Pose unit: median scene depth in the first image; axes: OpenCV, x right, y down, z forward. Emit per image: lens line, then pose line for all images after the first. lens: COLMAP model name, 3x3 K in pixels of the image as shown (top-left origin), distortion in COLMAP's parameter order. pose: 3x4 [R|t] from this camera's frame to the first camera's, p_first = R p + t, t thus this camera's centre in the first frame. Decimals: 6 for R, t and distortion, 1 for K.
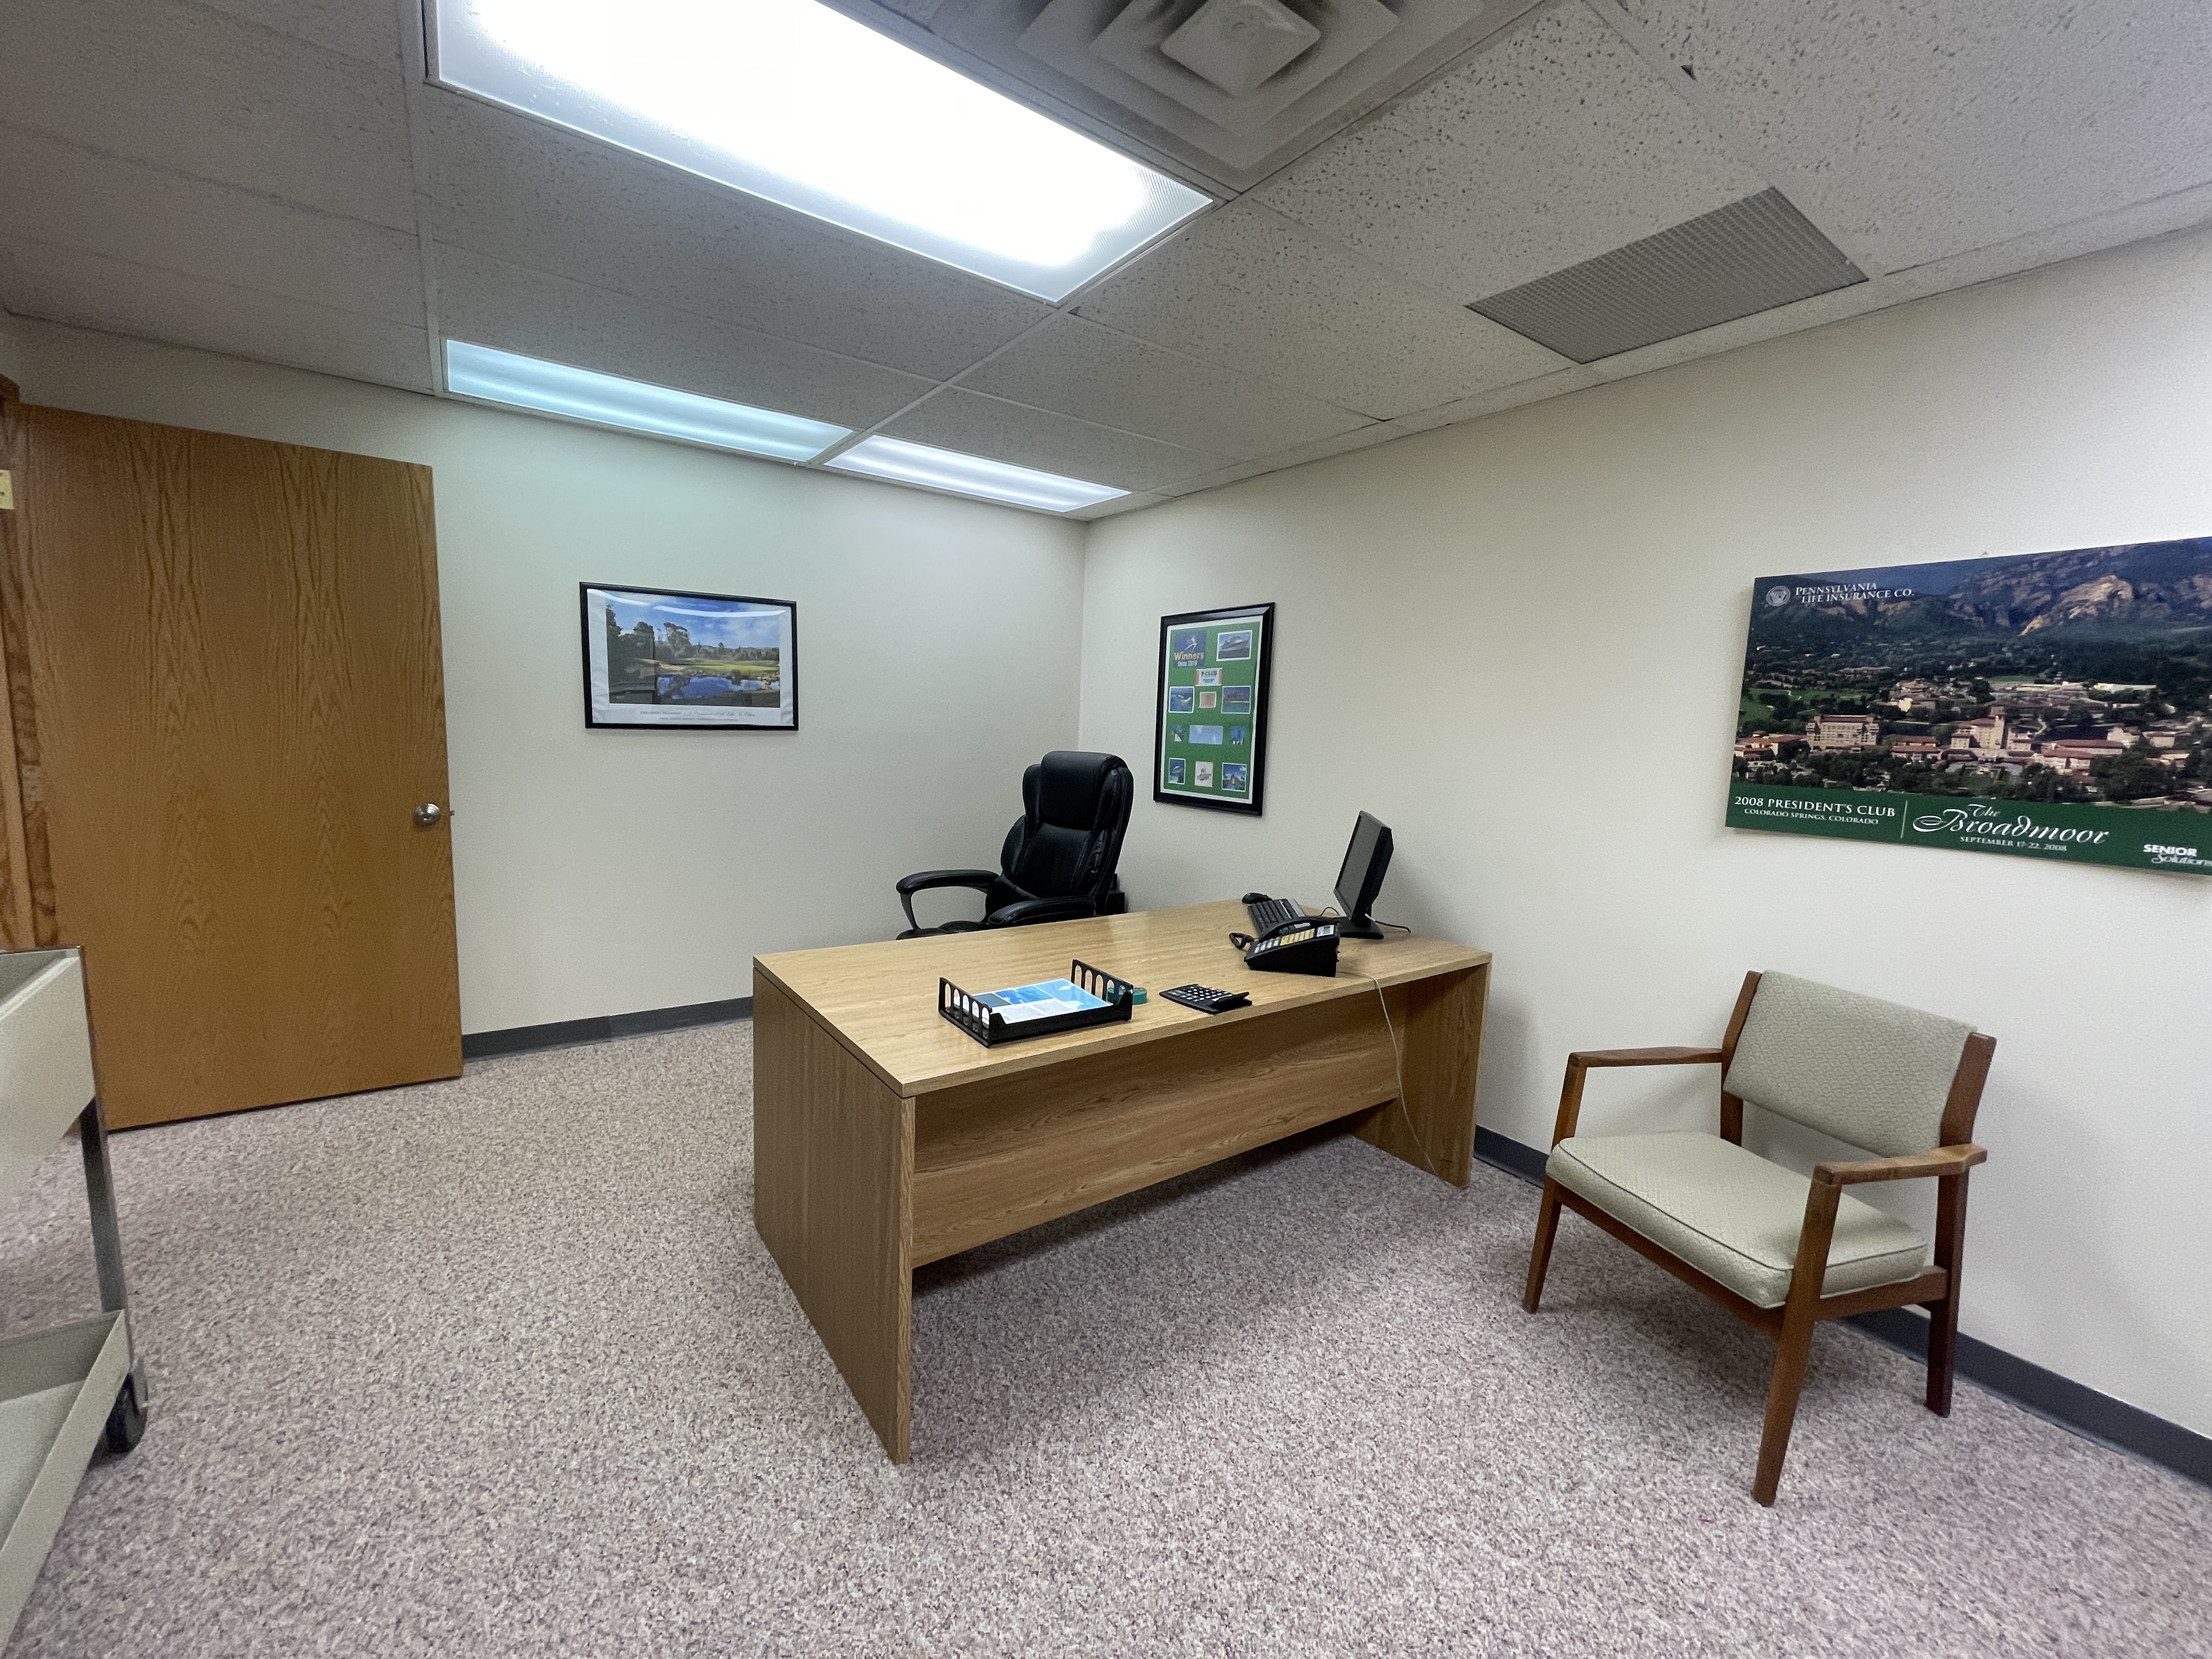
lens RADIAL K [[892.1, 0, 1093.2], [0, 892.1, 827.3], [0, 0, 1]] dist [-0.003660, -0.000325]
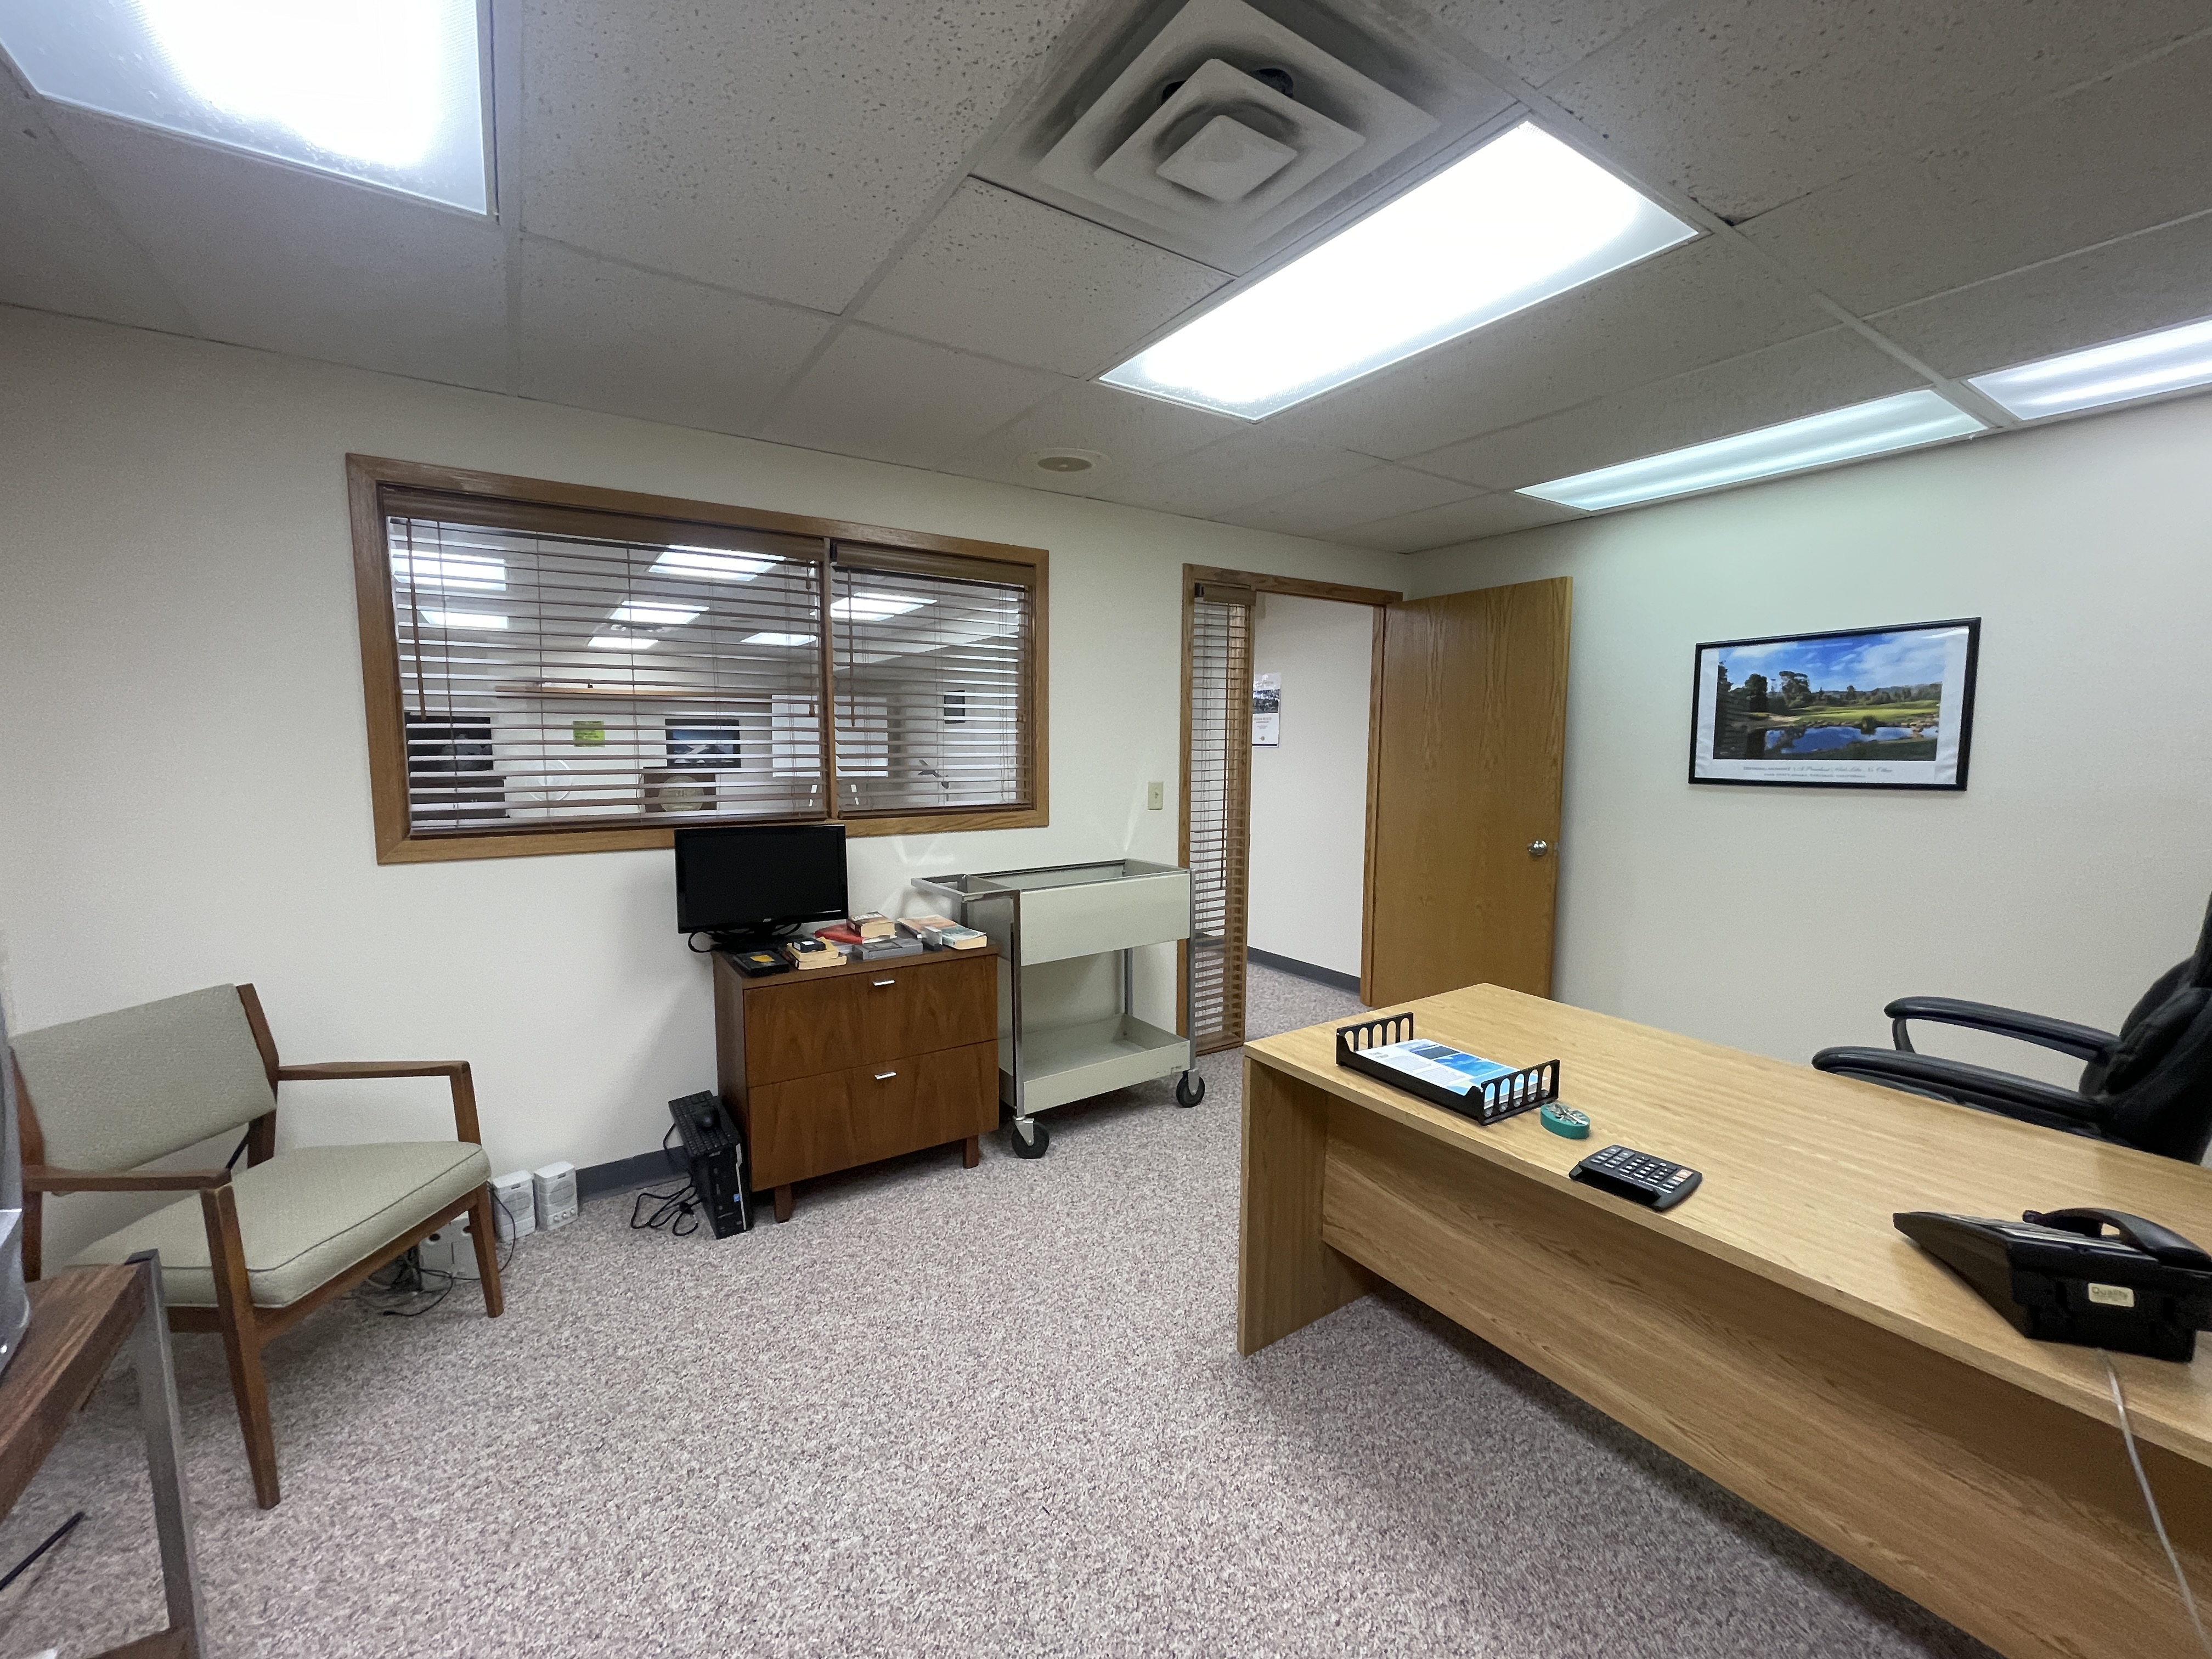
lens RADIAL K [[892.1, 0, 1099.2], [0, 892.1, 826.9], [0, 0, 1]] dist [-0.003660, -0.000325]
pose [[-0.032355, 0.056086, -0.997902, 0.486127], [-0.129642, 0.989754, 0.059832, -0.034567], [0.991033, 0.131306, -0.024752, 0.354464]]
